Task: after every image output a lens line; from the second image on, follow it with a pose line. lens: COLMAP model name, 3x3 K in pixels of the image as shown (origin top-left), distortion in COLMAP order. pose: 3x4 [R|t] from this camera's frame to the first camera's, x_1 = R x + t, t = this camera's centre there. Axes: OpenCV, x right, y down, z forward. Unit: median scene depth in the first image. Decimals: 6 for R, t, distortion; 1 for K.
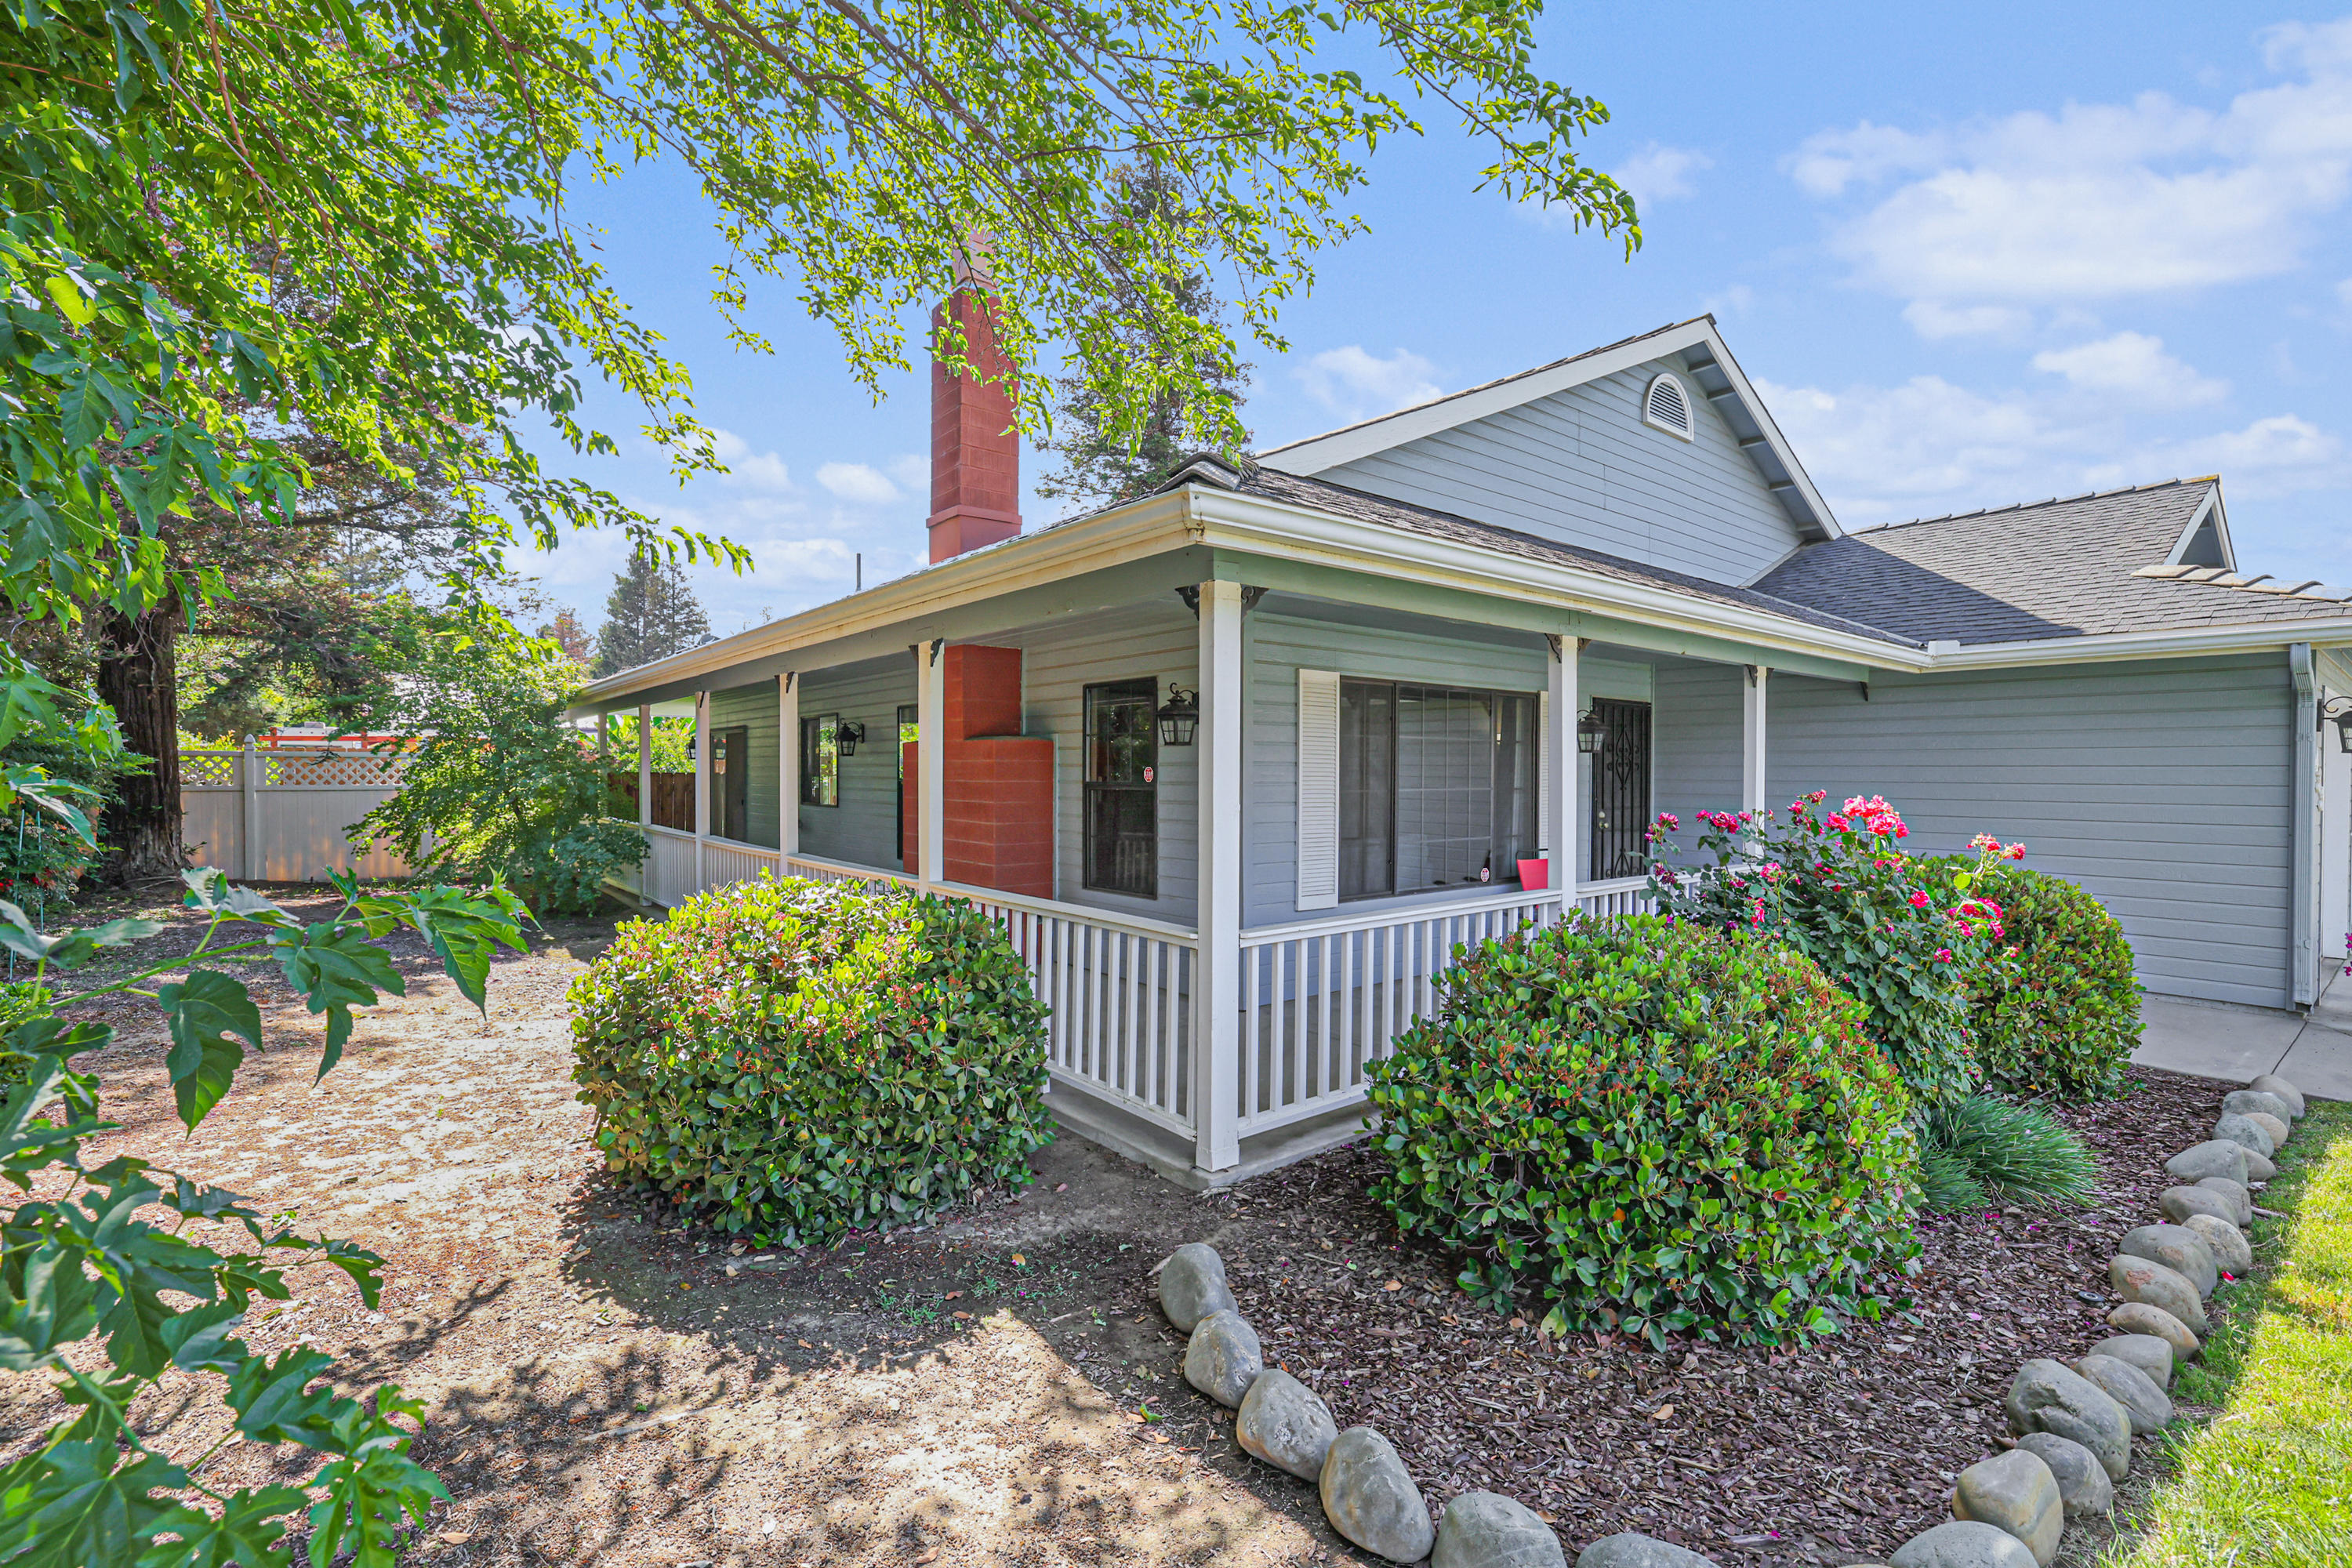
lens RADIAL K [[1047.3, 0, 1176.0], [0, 1047.3, 784.0], [0, 0, 1]] dist [-0.025844, -0.000018]
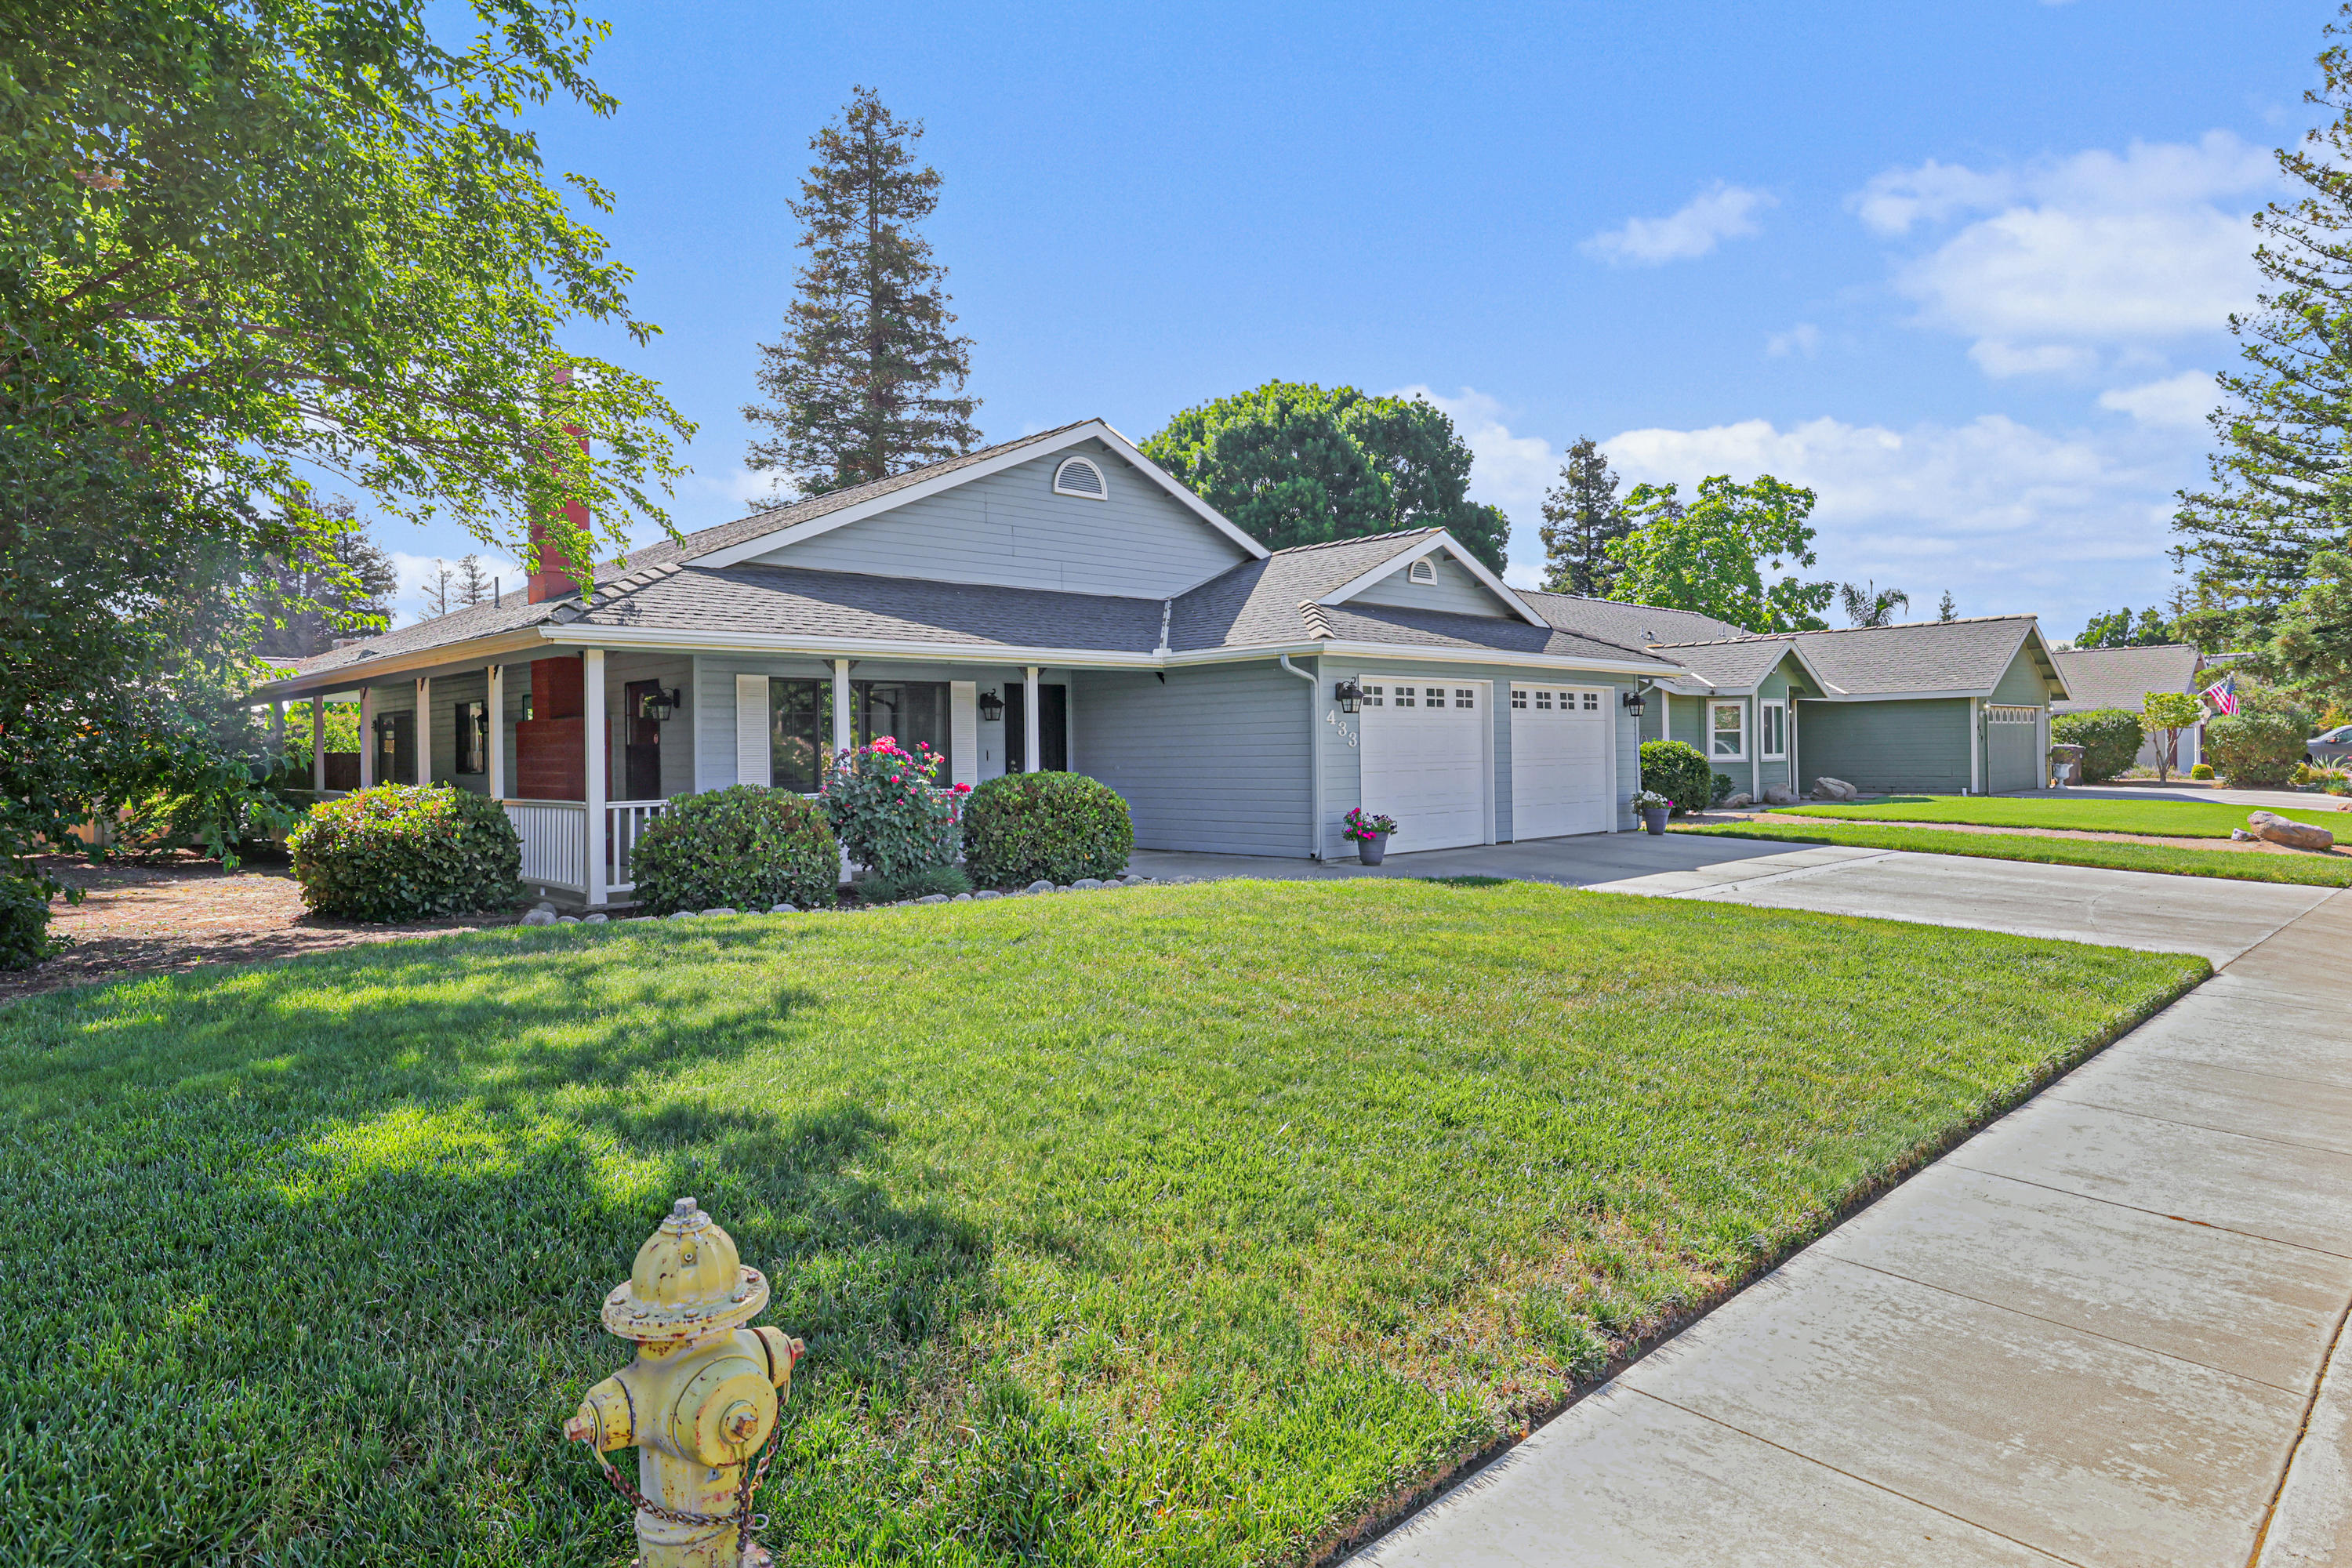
lens RADIAL K [[1331.1, 0, 1200.1], [0, 1331.1, 735.8], [0, 0, 1]] dist [0.003935, -0.000046]
pose [[0.992791, -0.019363, 0.118283, 0.586618], [0.022285, 0.999477, -0.023431, 0.055427], [-0.117767, 0.025898, 0.992703, -1.192228]]
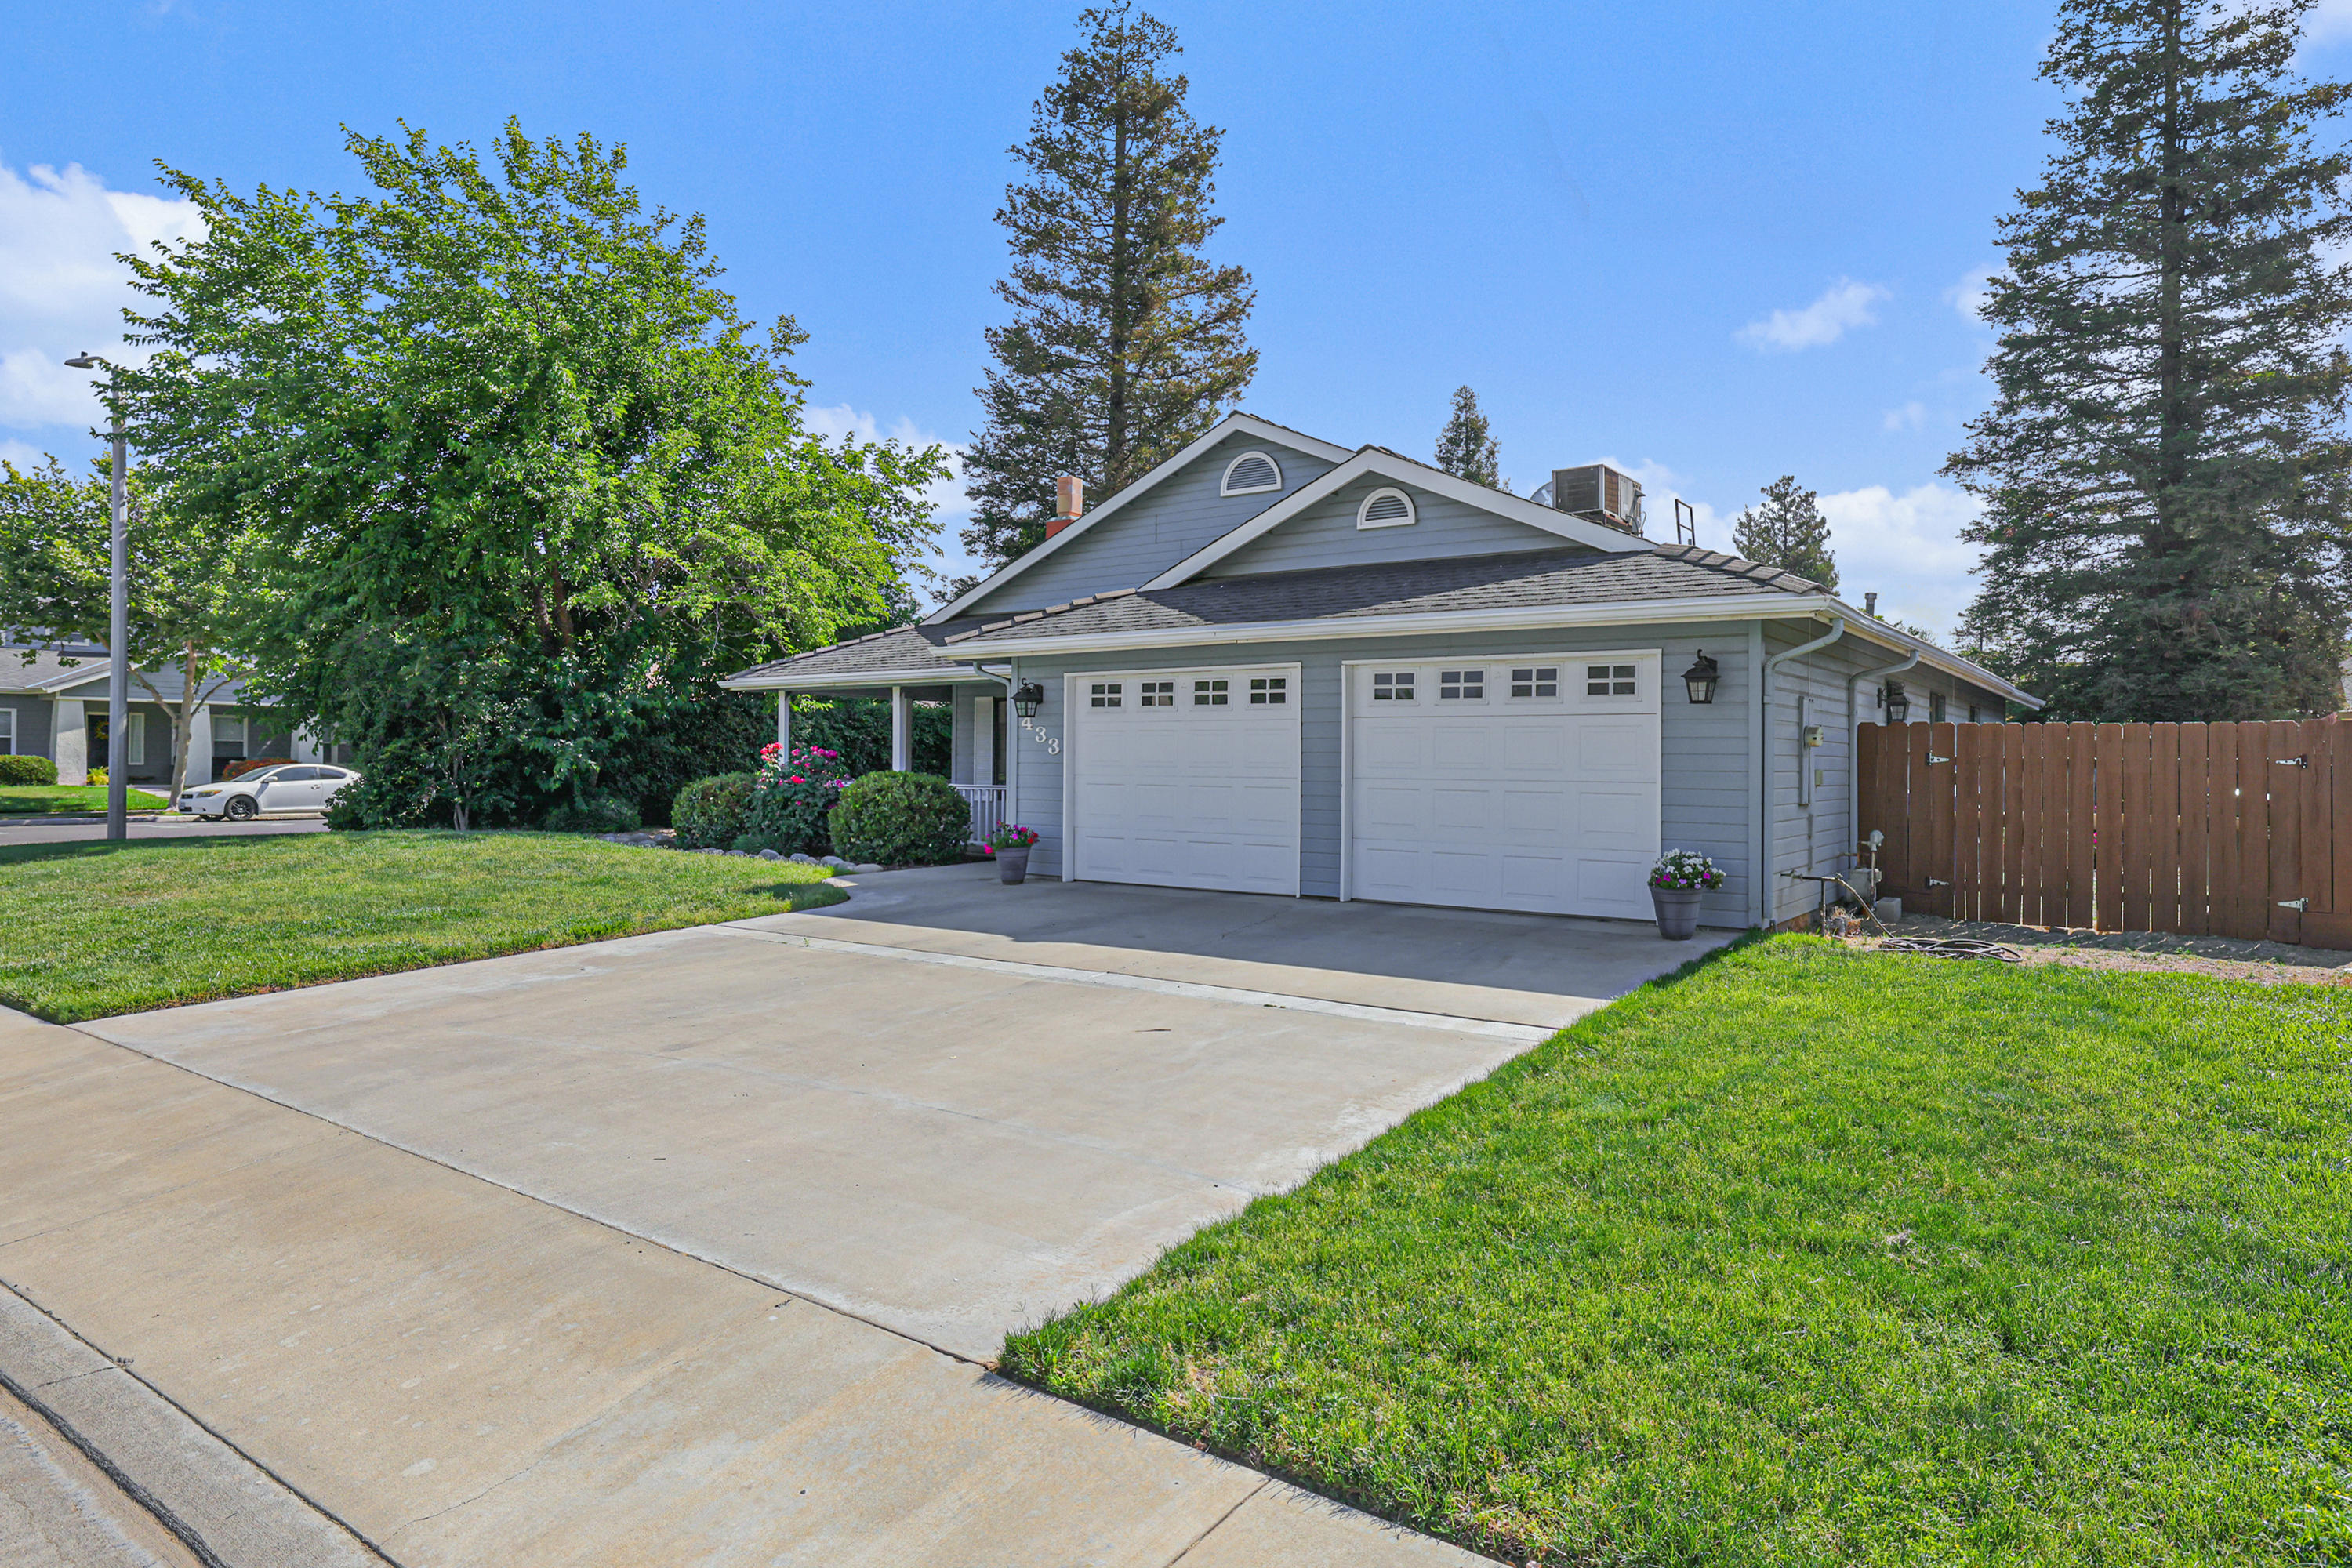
lens RADIAL K [[1331.1, 0, 1200.1], [0, 1331.1, 735.8], [0, 0, 1]] dist [0.003935, -0.000046]
pose [[0.315098, -0.019577, -0.948857, 3.021978], [-0.013855, 0.999586, -0.025224, 0.046818], [0.948958, 0.021095, 0.314696, 0.527296]]
